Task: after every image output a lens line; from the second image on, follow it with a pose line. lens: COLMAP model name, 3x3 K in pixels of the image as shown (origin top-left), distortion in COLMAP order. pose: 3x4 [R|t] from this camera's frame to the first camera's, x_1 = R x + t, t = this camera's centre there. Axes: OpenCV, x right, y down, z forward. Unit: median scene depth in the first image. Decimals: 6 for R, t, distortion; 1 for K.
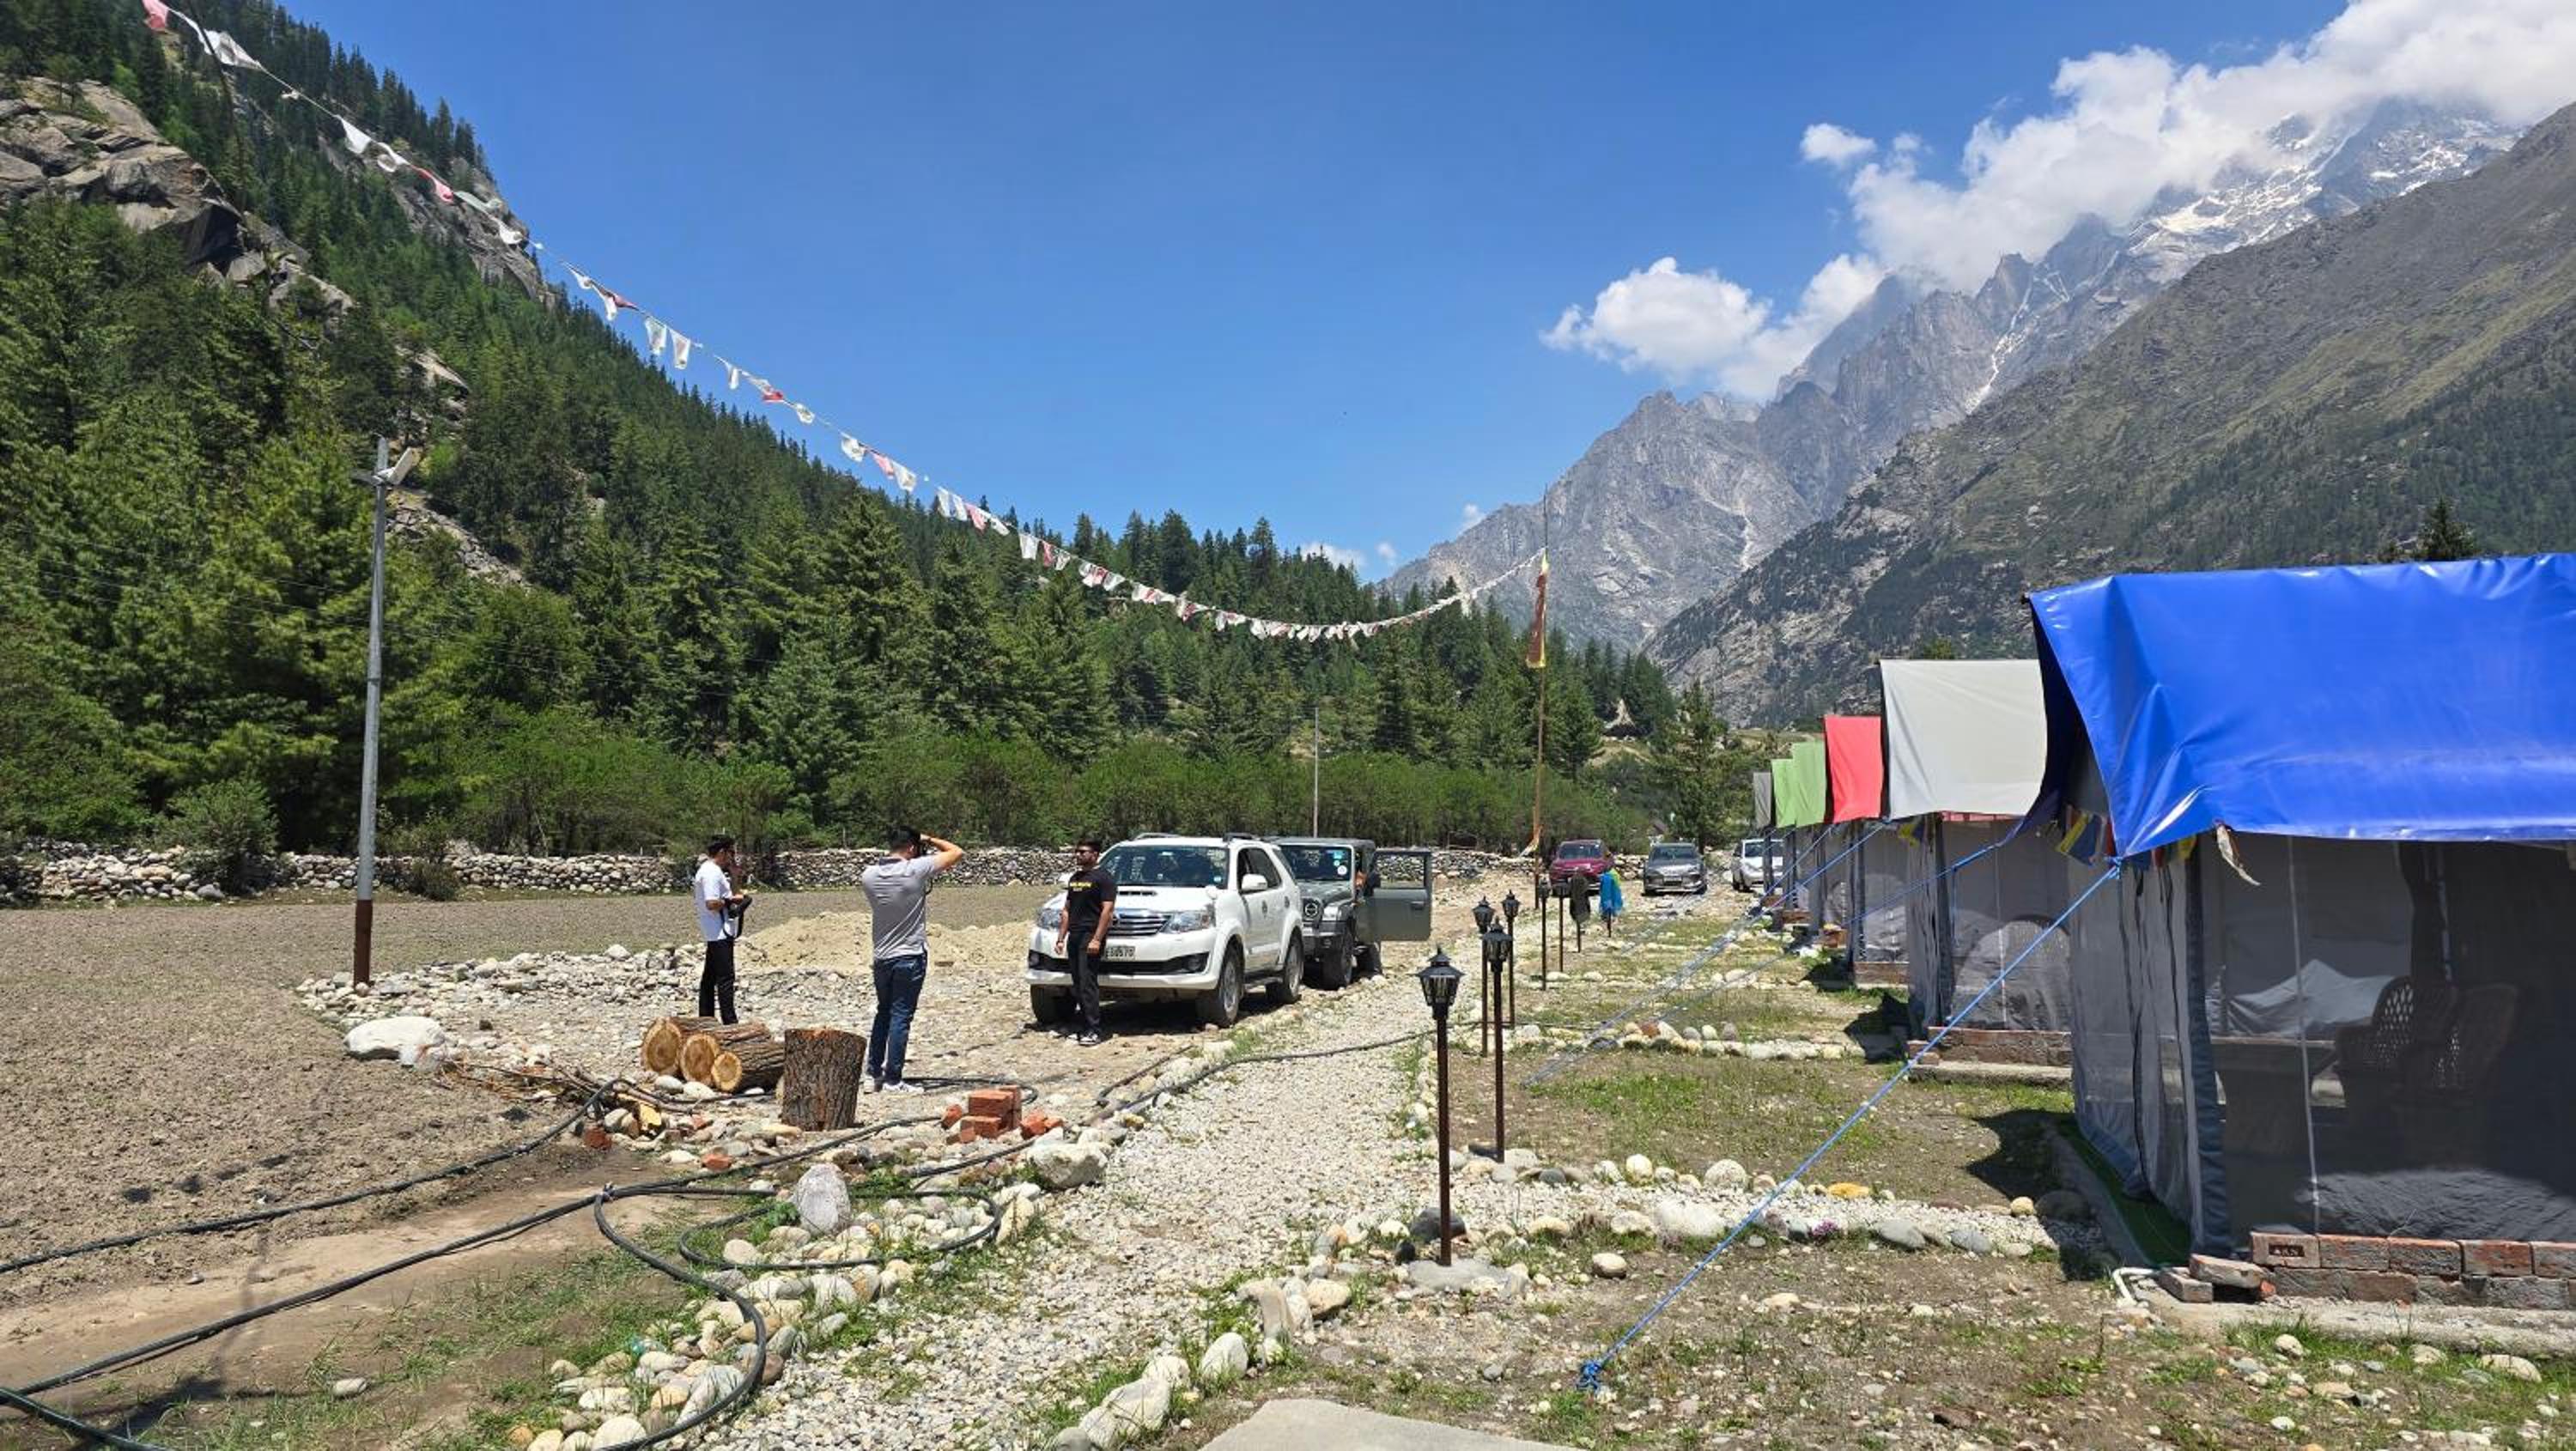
lens RADIAL K [[1747.5, 0, 1297.4], [0, 1747.5, 730.1], [0, 0, 1]] dist [0.086079, -0.082766]
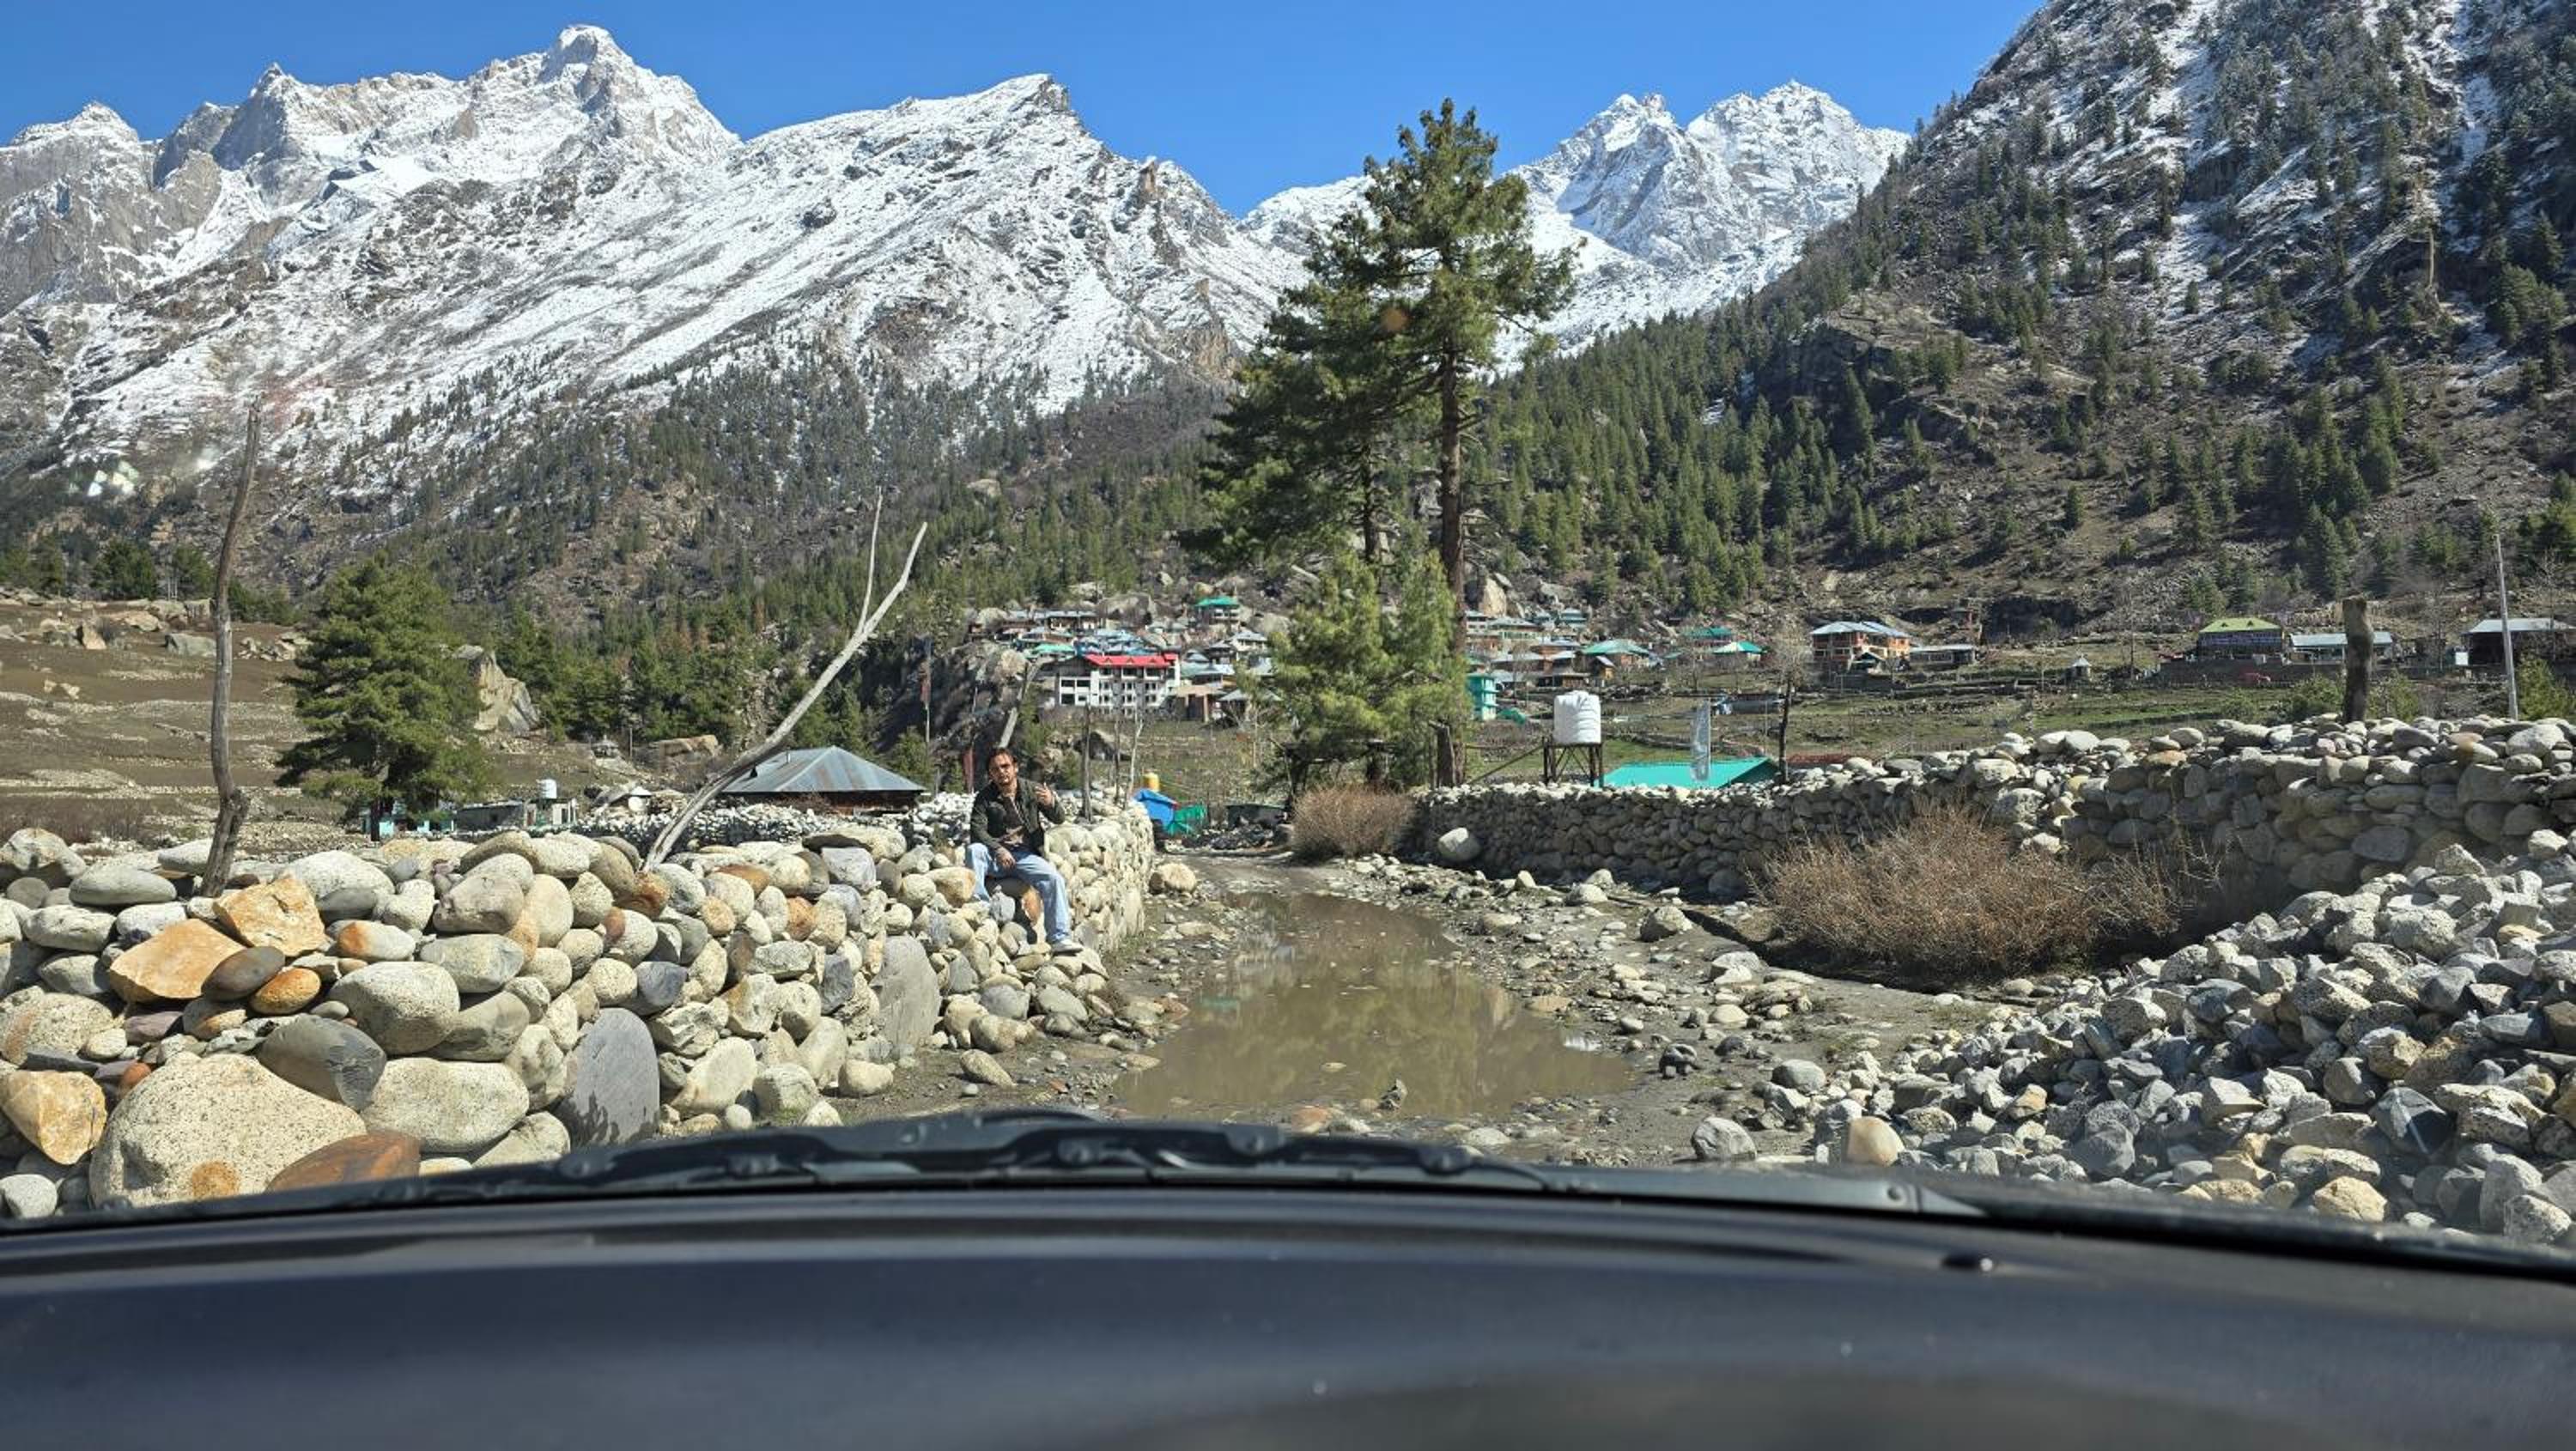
lens RADIAL K [[1747.5, 0, 1297.4], [0, 1747.5, 730.1], [0, 0, 1]] dist [0.086079, -0.082766]
pose [[0.588559, 0.024813, 0.808074, 0.062195], [-0.024056, 0.999624, -0.013174, 0.014931], [-0.808097, -0.011685, 0.588934, 0.146147]]
